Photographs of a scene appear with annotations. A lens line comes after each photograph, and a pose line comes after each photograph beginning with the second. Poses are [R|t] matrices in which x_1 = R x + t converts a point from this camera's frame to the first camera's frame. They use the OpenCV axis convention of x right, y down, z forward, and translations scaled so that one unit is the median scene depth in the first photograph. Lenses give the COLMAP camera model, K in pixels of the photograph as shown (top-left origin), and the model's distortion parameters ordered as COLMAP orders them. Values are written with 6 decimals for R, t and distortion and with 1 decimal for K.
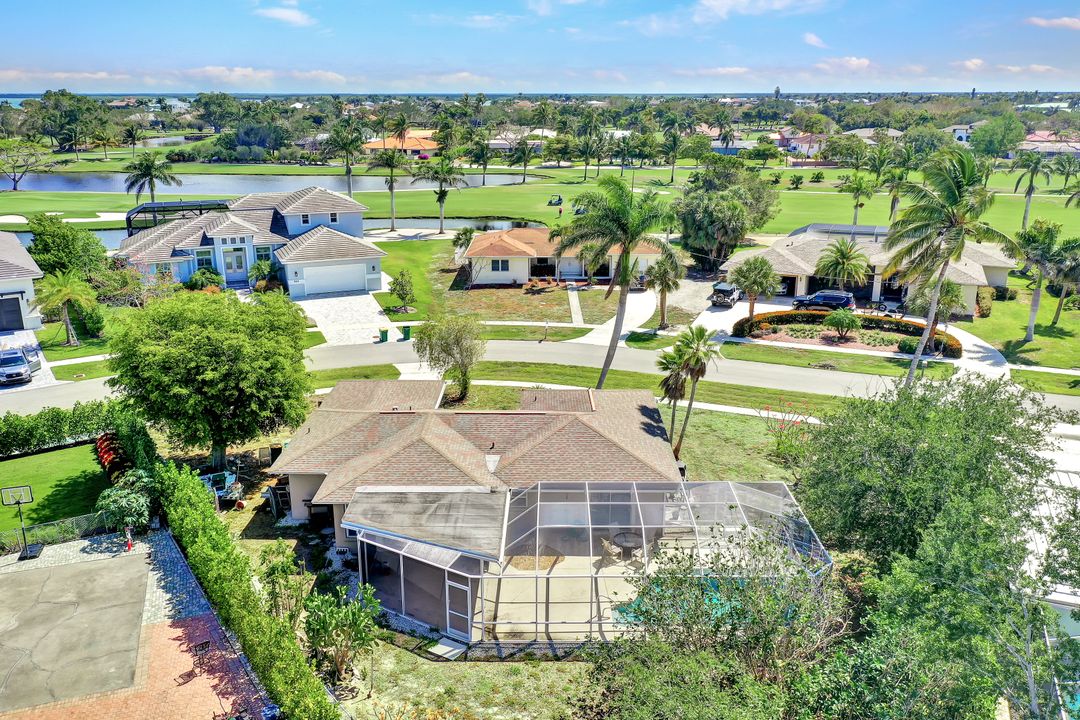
lens RADIAL K [[866.7, 0, 540.0], [0, 866.7, 360.0], [0, 0, 1]] dist [-0.001879, 0.001372]
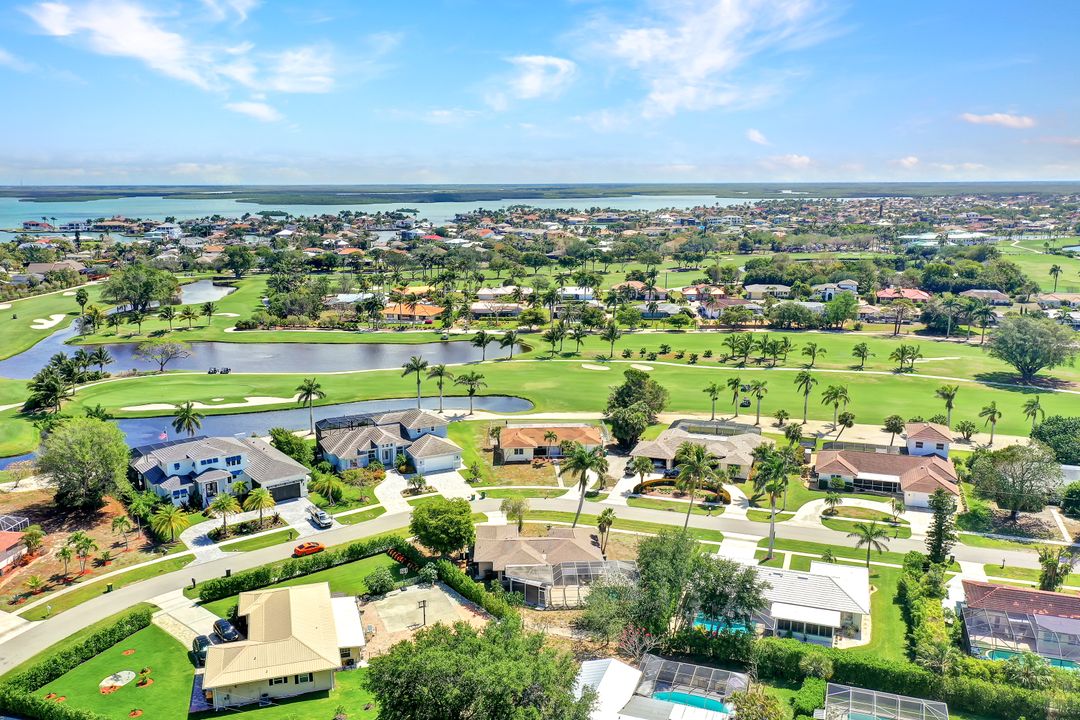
lens RADIAL K [[866.7, 0, 540.0], [0, 866.7, 360.0], [0, 0, 1]] dist [-0.001879, 0.001372]
pose [[0.998517, -0.013526, 0.052731, -0.120513], [0.018533, 0.995242, -0.095651, -0.155571], [-0.051187, 0.096486, 0.994017, -1.171348]]
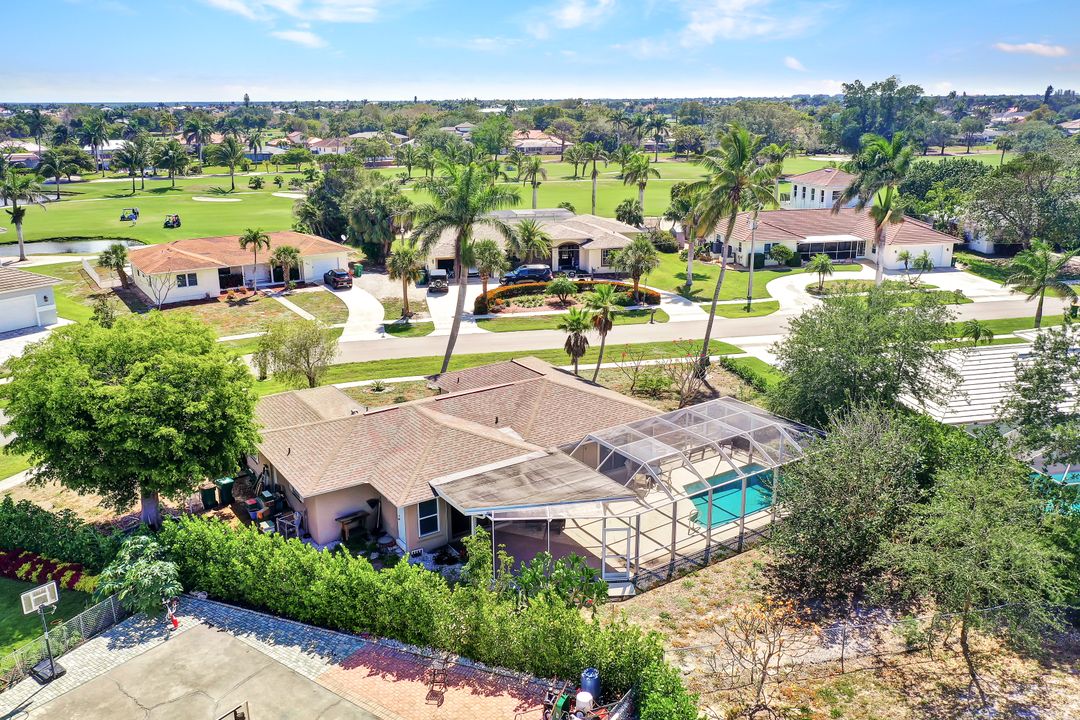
lens RADIAL K [[866.7, 0, 540.0], [0, 866.7, 360.0], [0, 0, 1]] dist [-0.001879, 0.001372]
pose [[0.824144, -0.163644, 0.542225, -0.302263], [0.168648, 0.984828, 0.040888, -0.002486], [-0.540689, 0.057748, 0.839238, 0.058034]]
